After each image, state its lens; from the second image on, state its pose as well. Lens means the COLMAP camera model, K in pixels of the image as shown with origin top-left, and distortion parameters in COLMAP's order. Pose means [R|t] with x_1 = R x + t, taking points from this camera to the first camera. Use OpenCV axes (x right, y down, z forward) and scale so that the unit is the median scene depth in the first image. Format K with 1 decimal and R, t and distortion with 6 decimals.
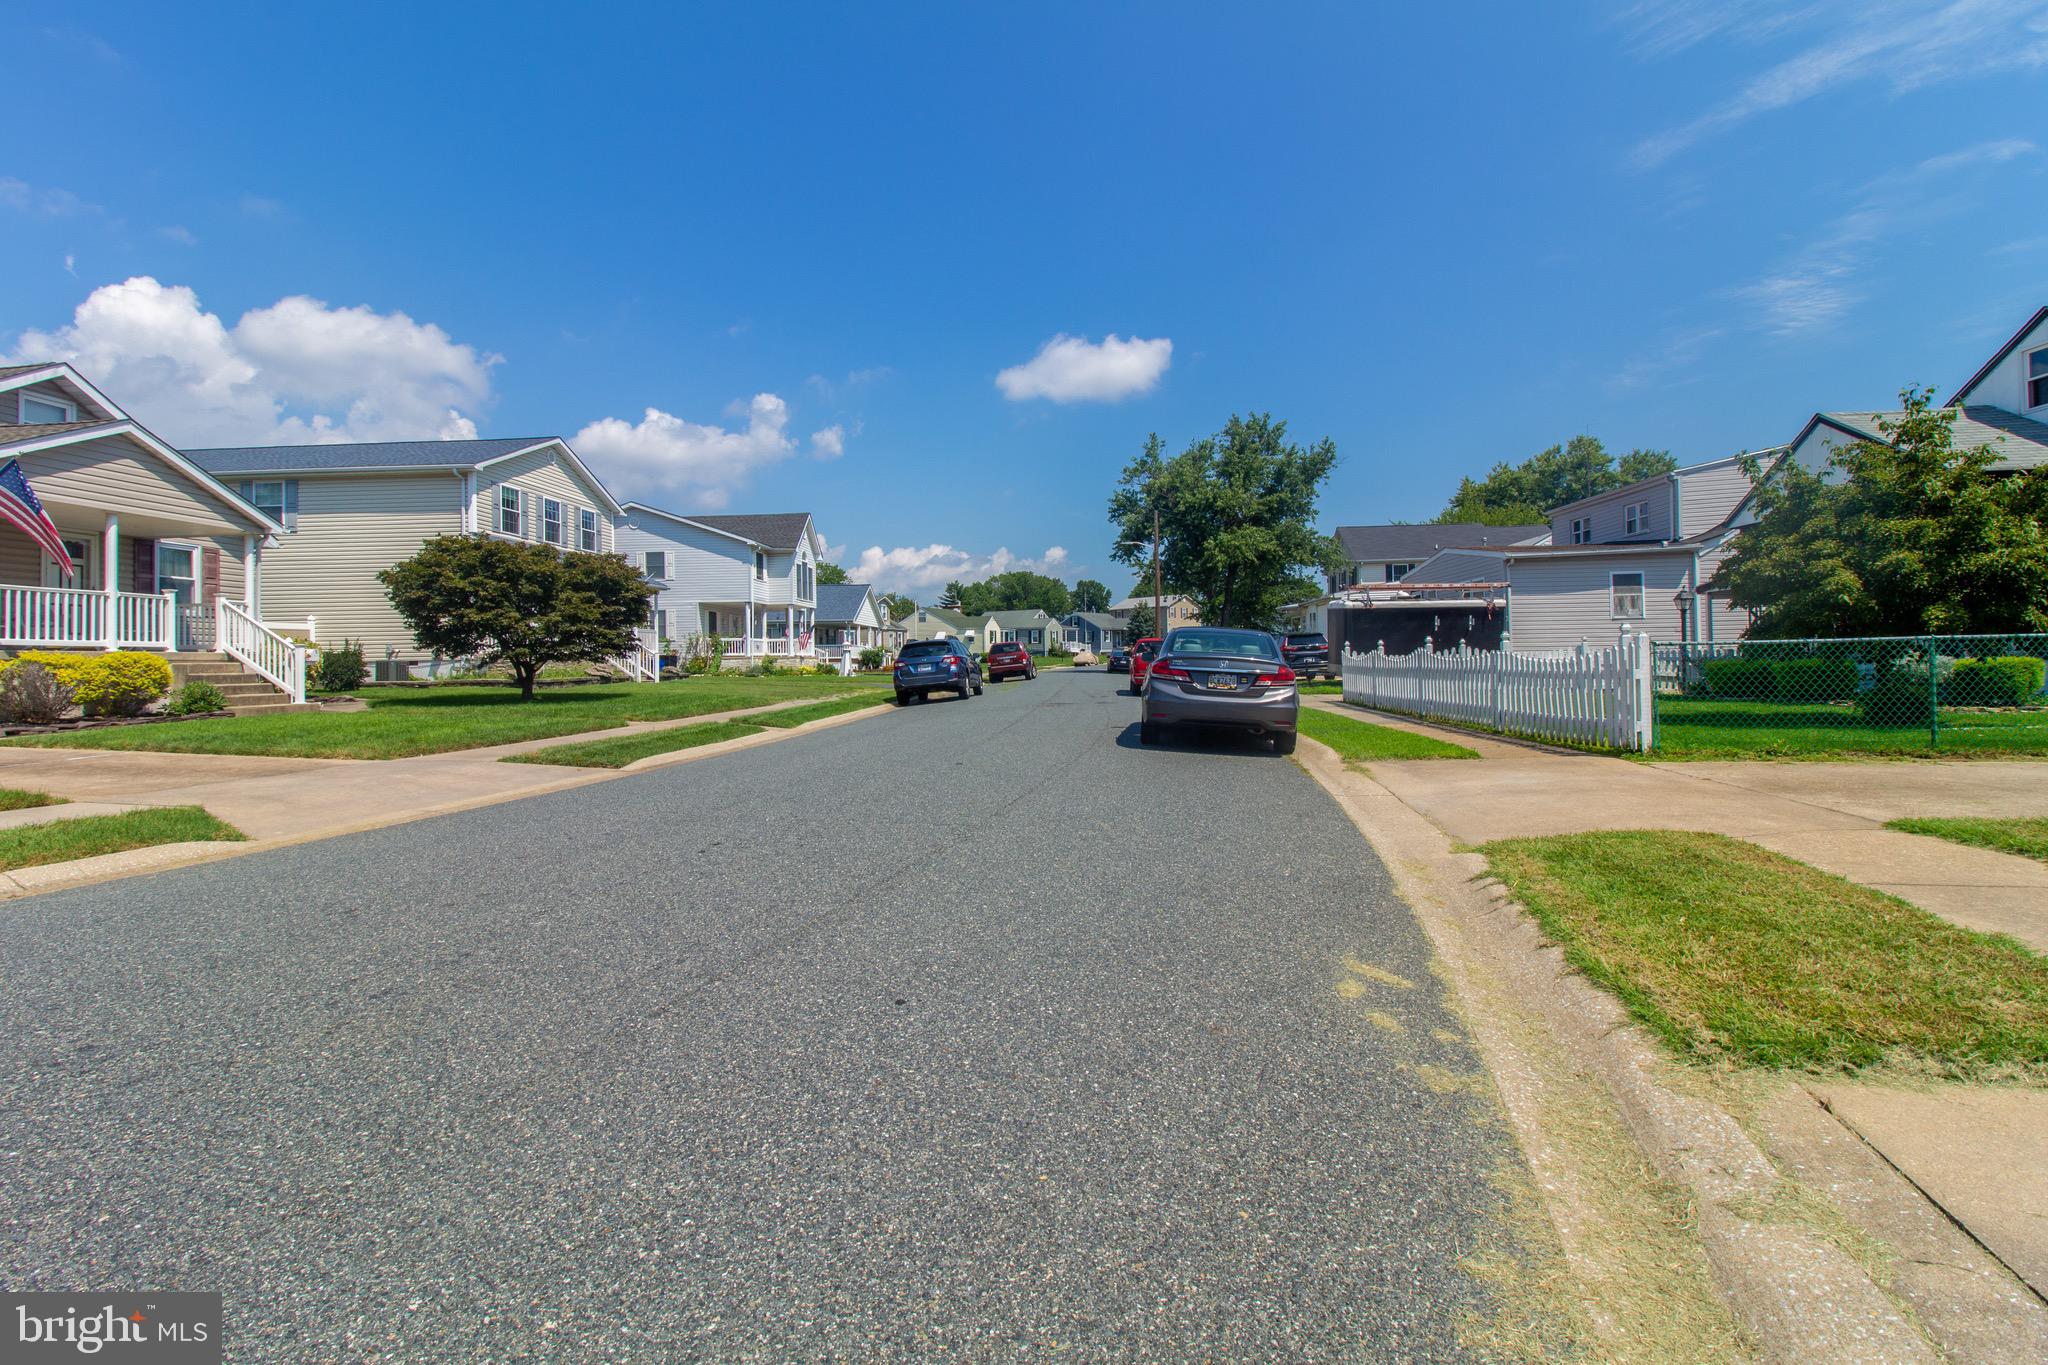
lens RADIAL K [[925.9, 0, 1058.2], [0, 925.9, 649.3], [0, 0, 1]] dist [0.010467, -0.010031]
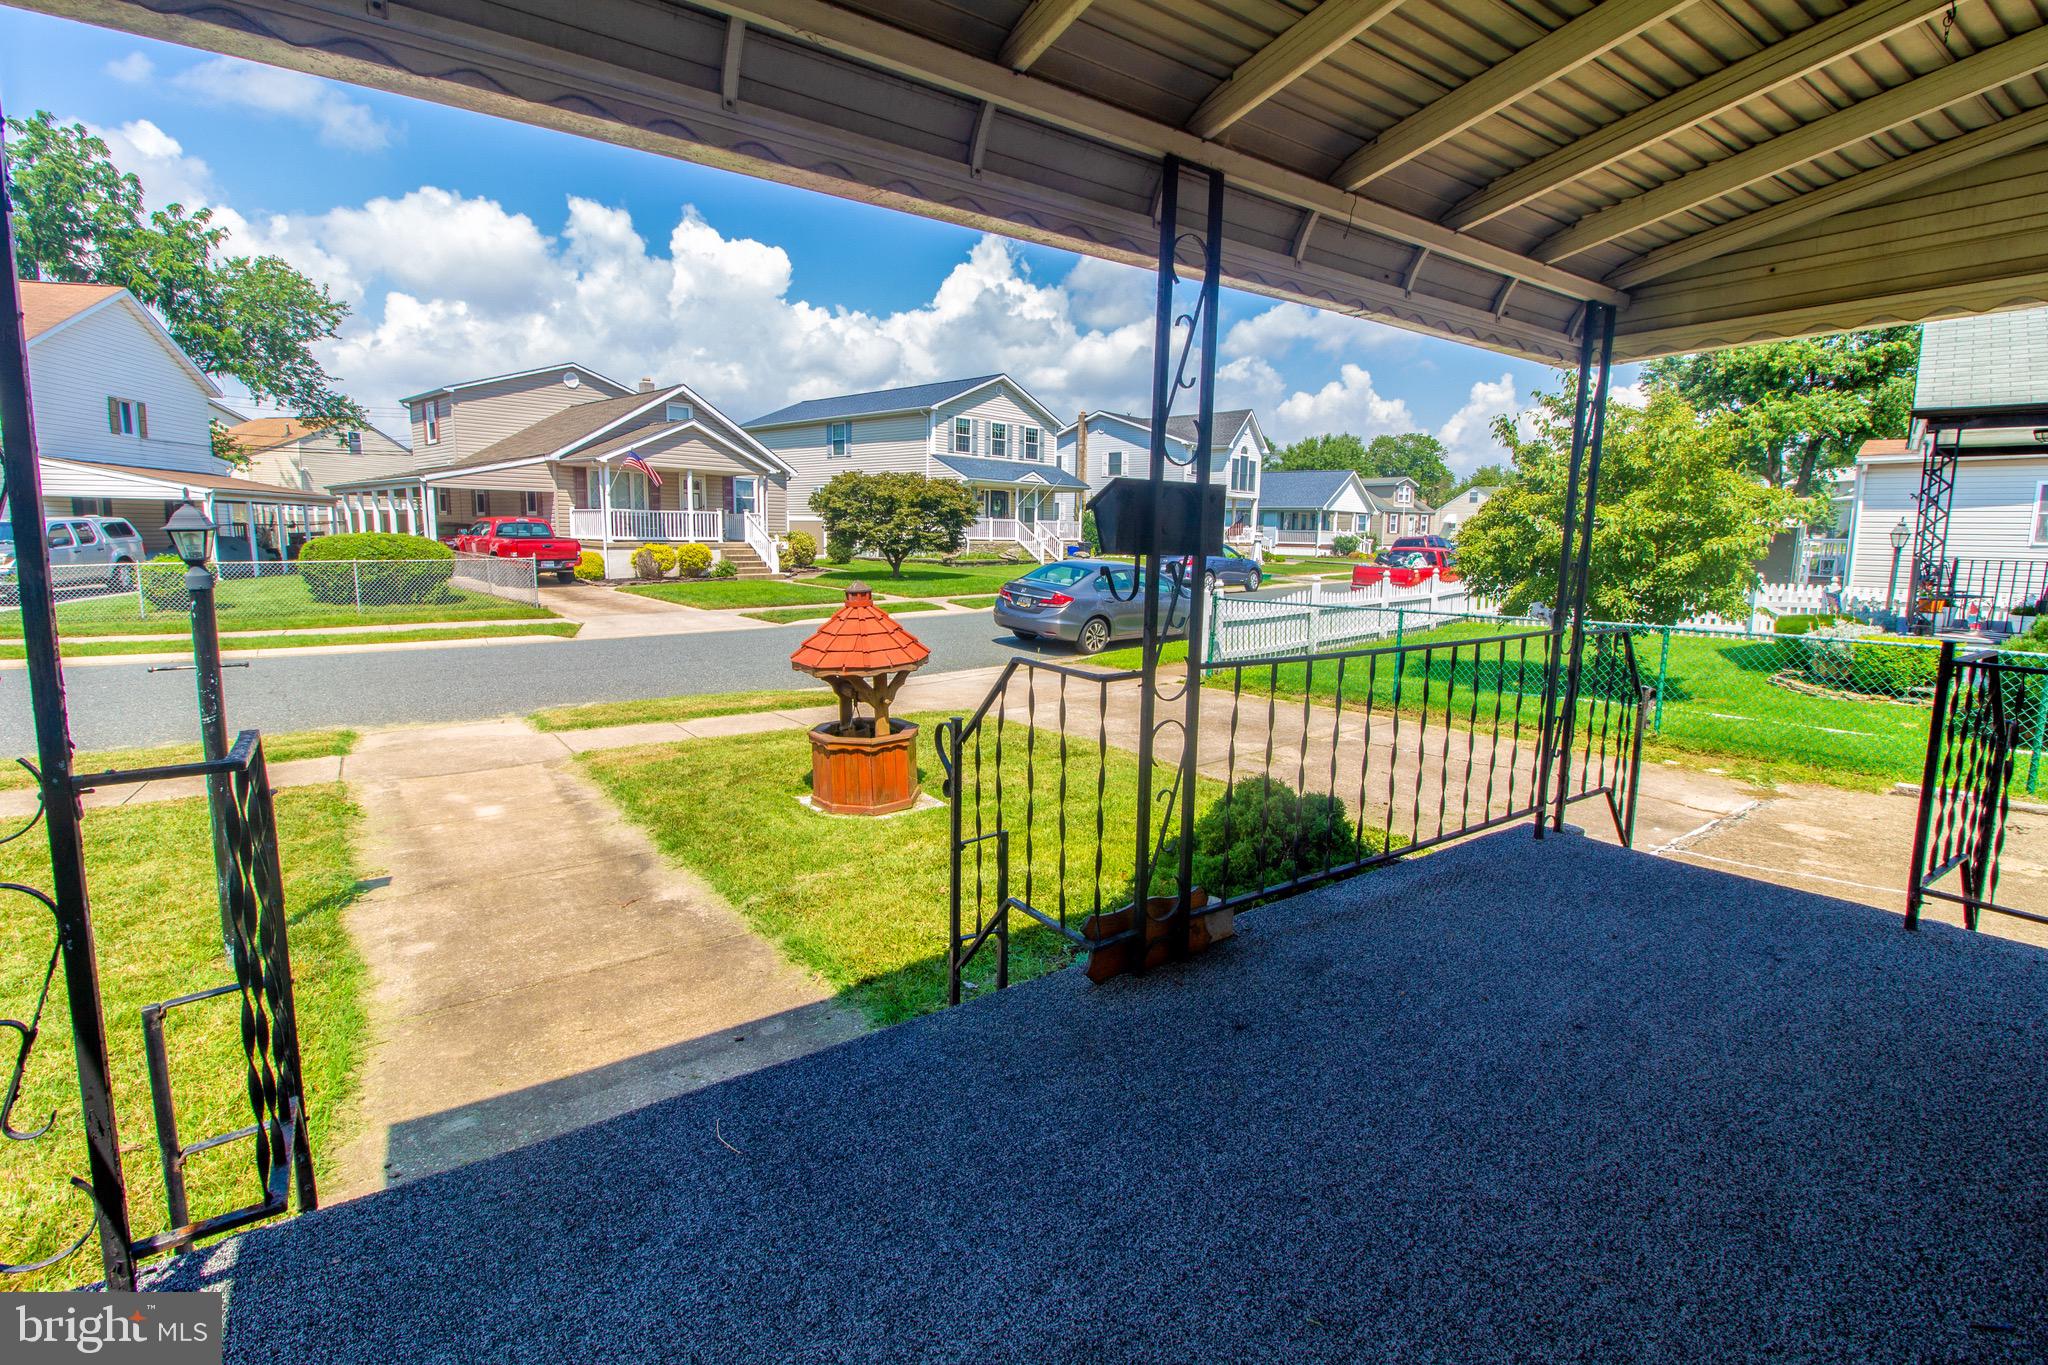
lens RADIAL K [[925.9, 0, 1038.2], [0, 925.9, 676.6], [0, 0, 1]] dist [0.010467, -0.010031]
pose [[0.792311, 0.122746, -0.597643, 0.361267], [-0.023110, 0.984888, 0.171643, -0.034260], [0.609680, -0.122183, 0.783174, -0.056326]]
